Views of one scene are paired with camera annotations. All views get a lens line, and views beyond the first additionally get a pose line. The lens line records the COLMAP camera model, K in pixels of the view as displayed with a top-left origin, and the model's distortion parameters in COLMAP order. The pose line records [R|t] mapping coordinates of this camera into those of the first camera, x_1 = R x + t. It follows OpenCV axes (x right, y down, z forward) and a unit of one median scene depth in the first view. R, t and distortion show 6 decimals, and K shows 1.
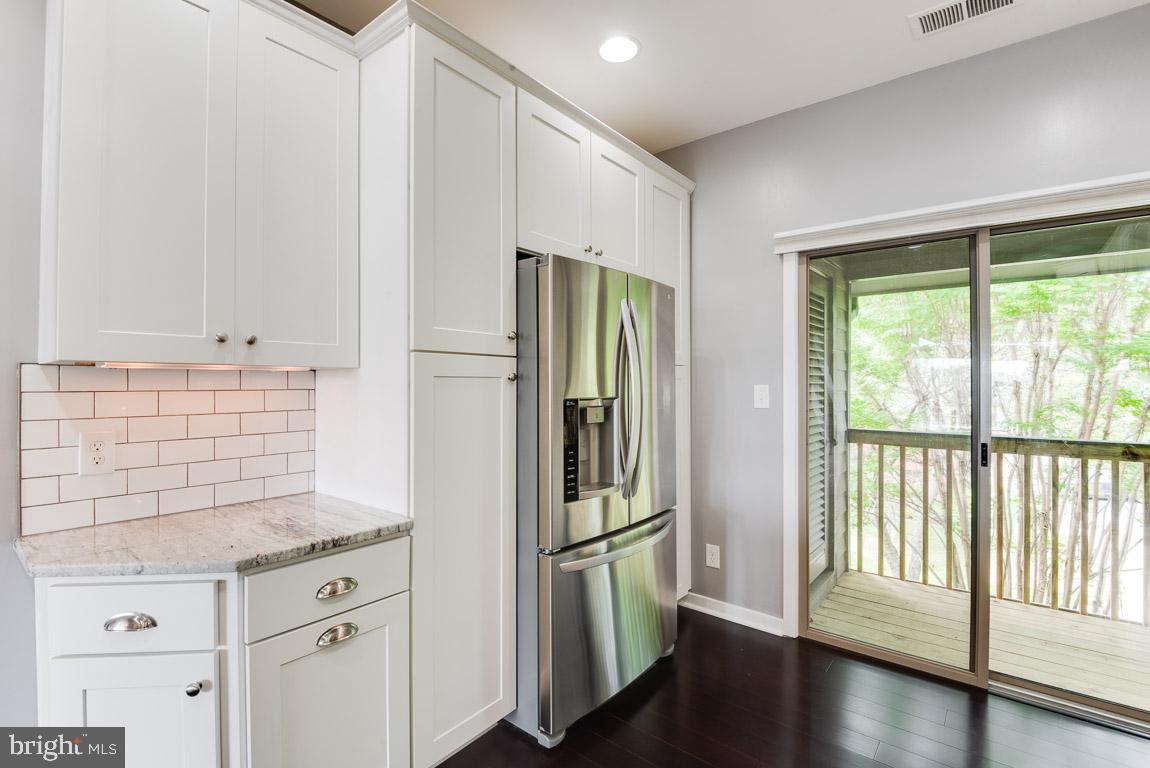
lens RADIAL K [[536.0, 0, 575.1], [0, 536.0, 370.6], [0, 0, 1]] dist [0.034209, -0.011240]
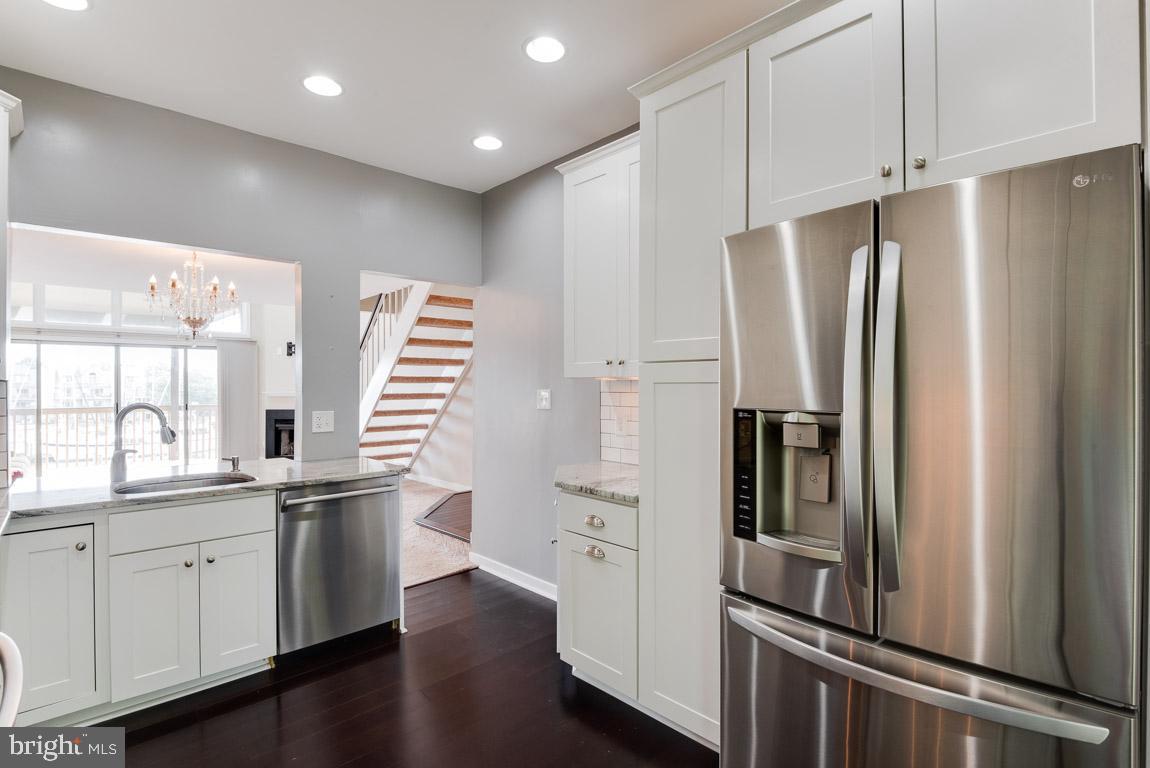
lens RADIAL K [[556.6, 0, 592.8], [0, 556.6, 385.6], [0, 0, 1]] dist [0.002330, -0.013762]
pose [[-0.128994, -0.005086, -0.991632, 0.843831], [0.021079, 0.999747, -0.007870, 0.020243], [0.991421, -0.021917, -0.128854, 0.896109]]
